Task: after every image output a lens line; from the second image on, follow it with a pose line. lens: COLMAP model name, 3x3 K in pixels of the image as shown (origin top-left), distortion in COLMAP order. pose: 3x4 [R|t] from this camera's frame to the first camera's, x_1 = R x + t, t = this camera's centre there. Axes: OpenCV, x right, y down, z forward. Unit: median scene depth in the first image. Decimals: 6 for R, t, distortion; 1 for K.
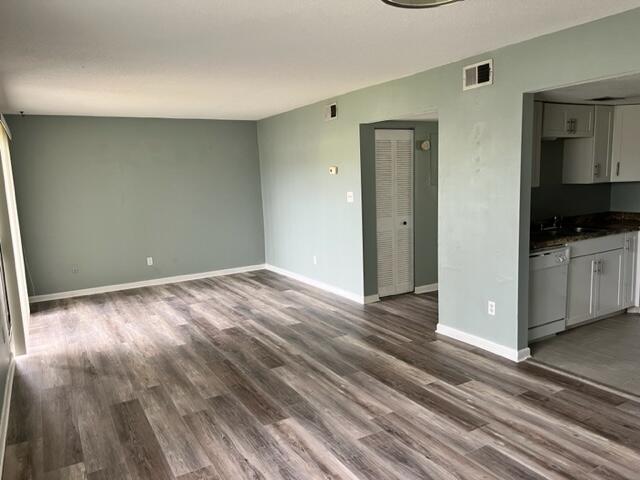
lens RADIAL K [[484.4, 0, 321.4], [0, 484.4, 240.7], [0, 0, 1]] dist [0.070922, -0.043654]
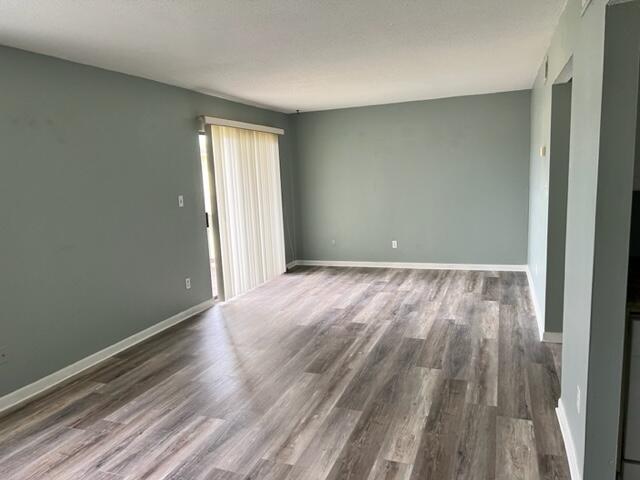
lens RADIAL K [[484.4, 0, 317.2], [0, 484.4, 240.2], [0, 0, 1]] dist [0.070922, -0.043654]
pose [[0.630601, 0.123112, -0.766281, 0.531085], [-0.087597, 0.992320, 0.087341, -0.066629], [0.771148, 0.012047, 0.636542, 0.361090]]
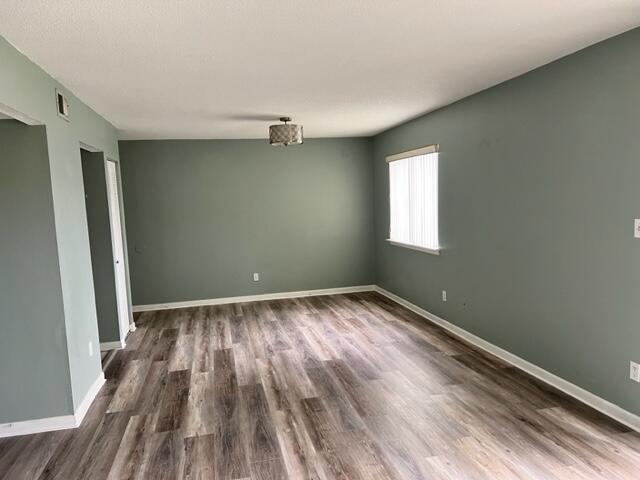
lens RADIAL K [[484.4, 0, 319.4], [0, 484.4, 242.3], [0, 0, 1]] dist [0.070922, -0.043654]
pose [[-0.949732, 0.052549, 0.308621, -0.365928], [0.121945, 0.970046, 0.210096, -0.202090], [-0.288337, 0.237170, -0.927692, 1.589981]]
